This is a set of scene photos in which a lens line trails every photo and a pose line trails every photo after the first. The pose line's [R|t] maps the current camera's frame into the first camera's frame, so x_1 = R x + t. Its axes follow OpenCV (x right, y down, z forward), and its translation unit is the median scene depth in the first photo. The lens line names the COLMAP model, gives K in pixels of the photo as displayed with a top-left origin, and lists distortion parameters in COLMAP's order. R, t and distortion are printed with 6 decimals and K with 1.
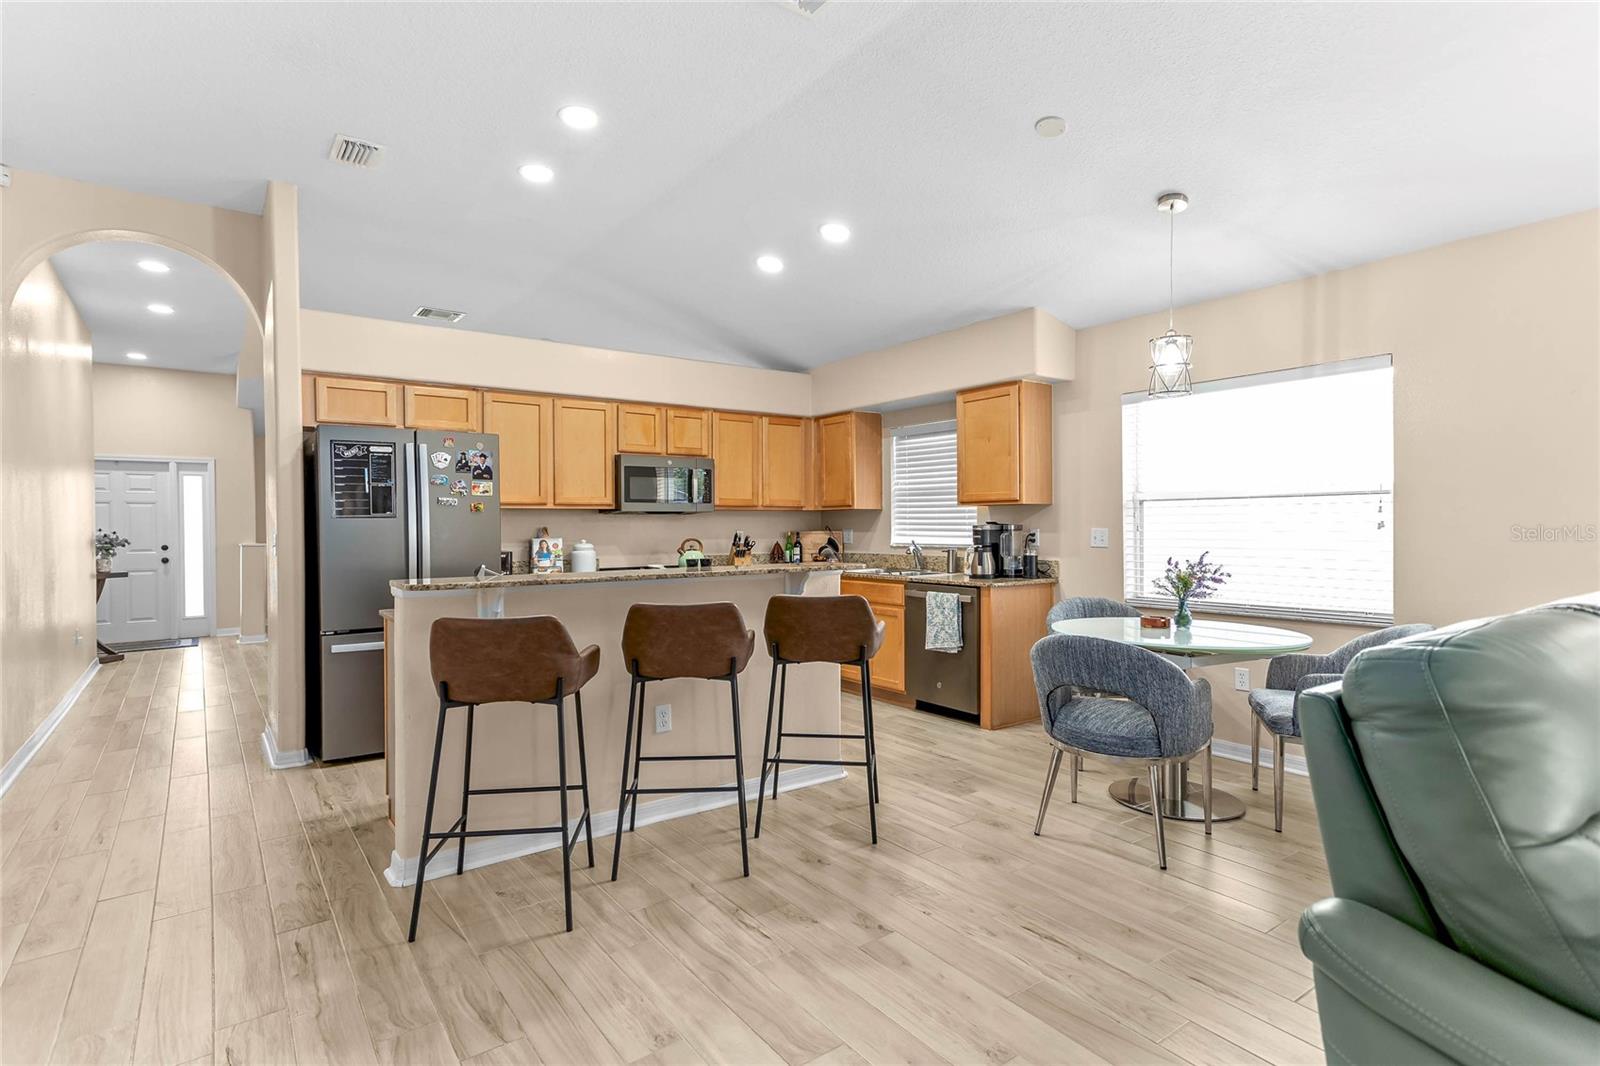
lens RADIAL K [[791.8, 0, 787.0], [0, 791.8, 528.1], [0, 0, 1]] dist [0.026707, 0.001624]
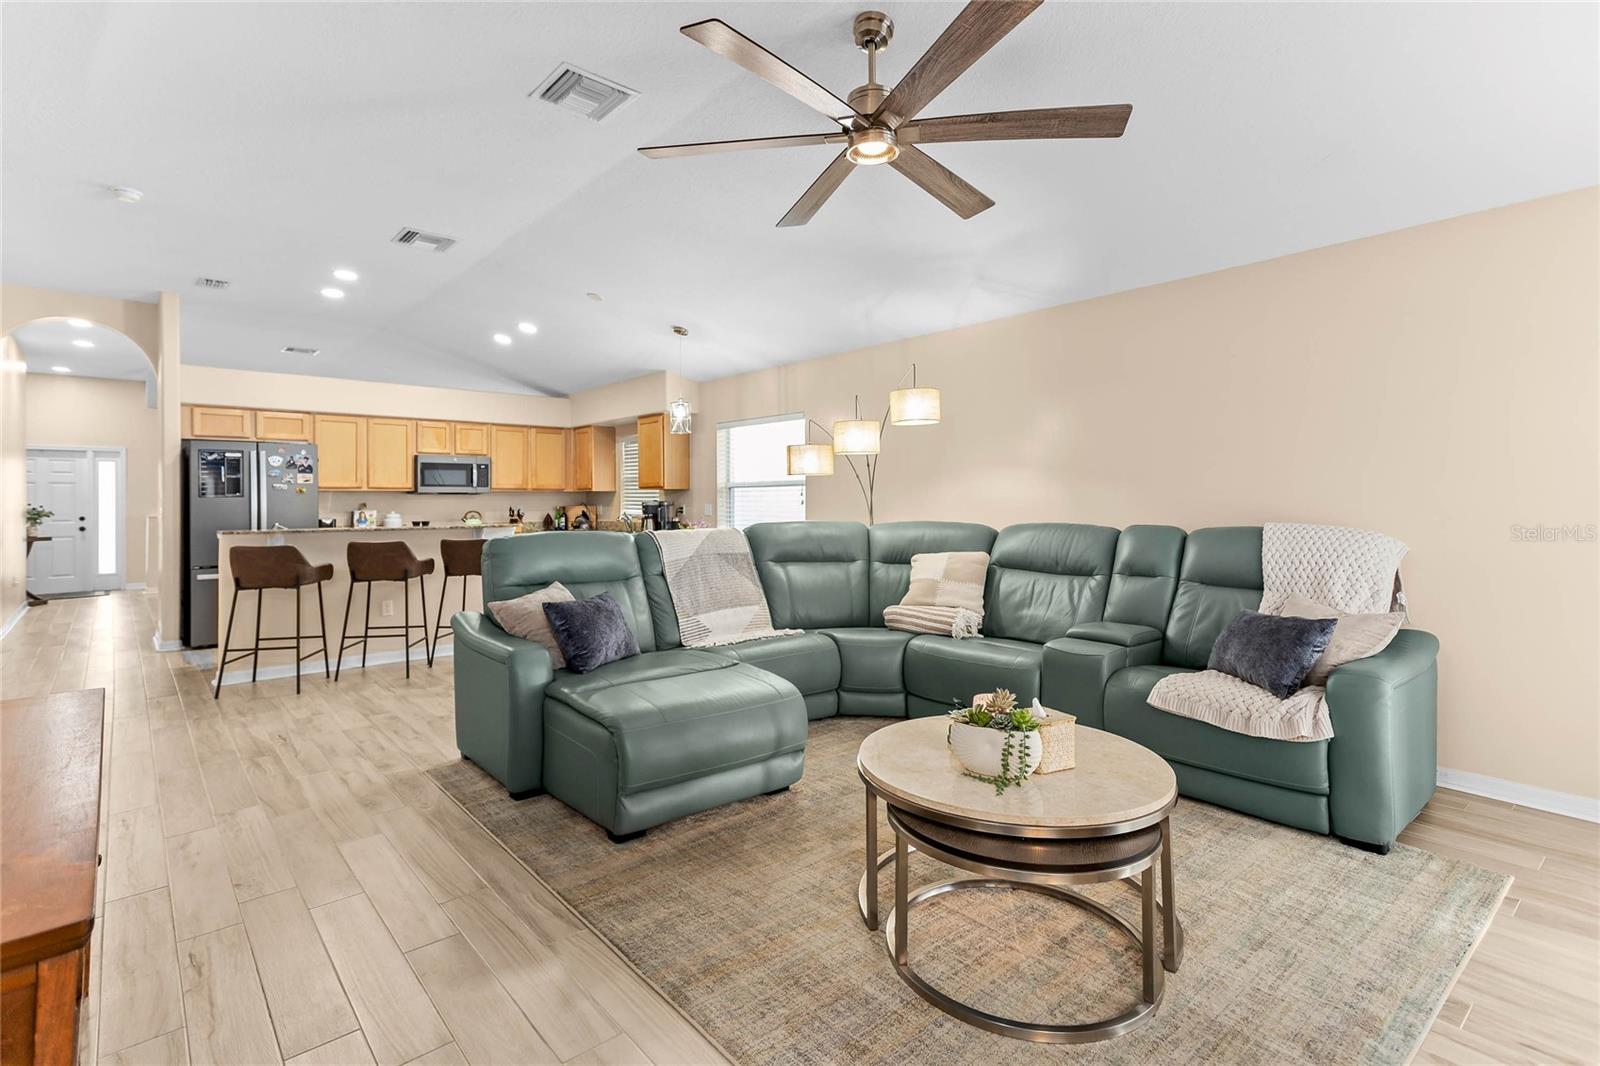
lens RADIAL K [[791.8, 0, 824.7], [0, 791.8, 494.5], [0, 0, 1]] dist [0.026707, 0.001624]
pose [[0.996104, 0.003250, 0.088126, 0.440122], [-0.002183, 0.999923, -0.012202, -0.000722], [-0.088158, 0.011962, 0.996035, -0.591615]]
